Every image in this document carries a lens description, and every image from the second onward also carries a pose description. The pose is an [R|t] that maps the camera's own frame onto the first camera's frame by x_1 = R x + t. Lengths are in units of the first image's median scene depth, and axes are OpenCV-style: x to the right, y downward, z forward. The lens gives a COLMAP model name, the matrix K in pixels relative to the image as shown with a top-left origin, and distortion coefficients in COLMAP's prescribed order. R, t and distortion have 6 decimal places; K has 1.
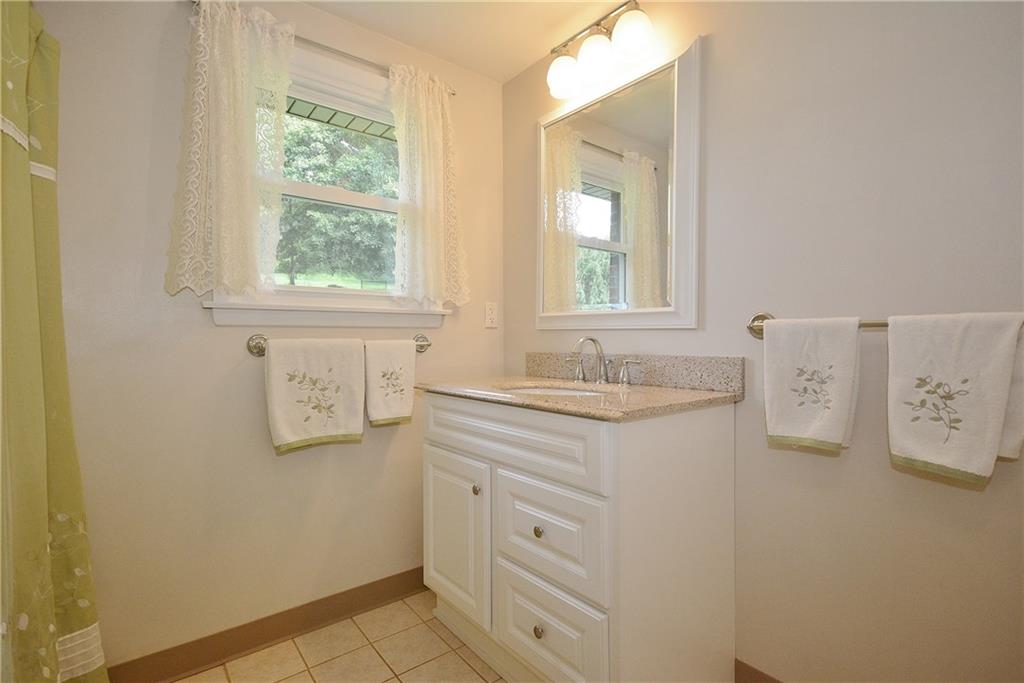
lens RADIAL K [[489.3, 0, 513.0], [0, 489.3, 340.6], [0, 0, 1]] dist [0.000651, -0.001357]
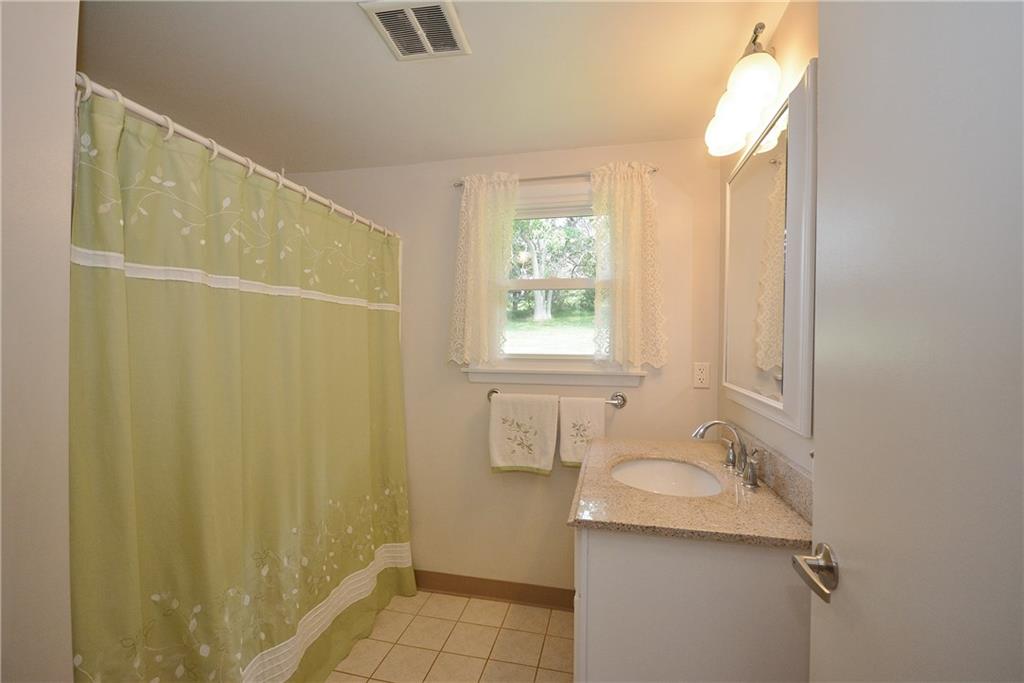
lens RADIAL K [[451.4, 0, 511.6], [0, 451.4, 341.5], [0, 0, 1]] dist [-0.003682, -0.002004]
pose [[0.621505, 0.005915, -0.783388, 0.573191], [-0.012716, 0.999916, -0.002539, -0.149669], [0.783307, 0.011540, 0.621528, 0.173249]]
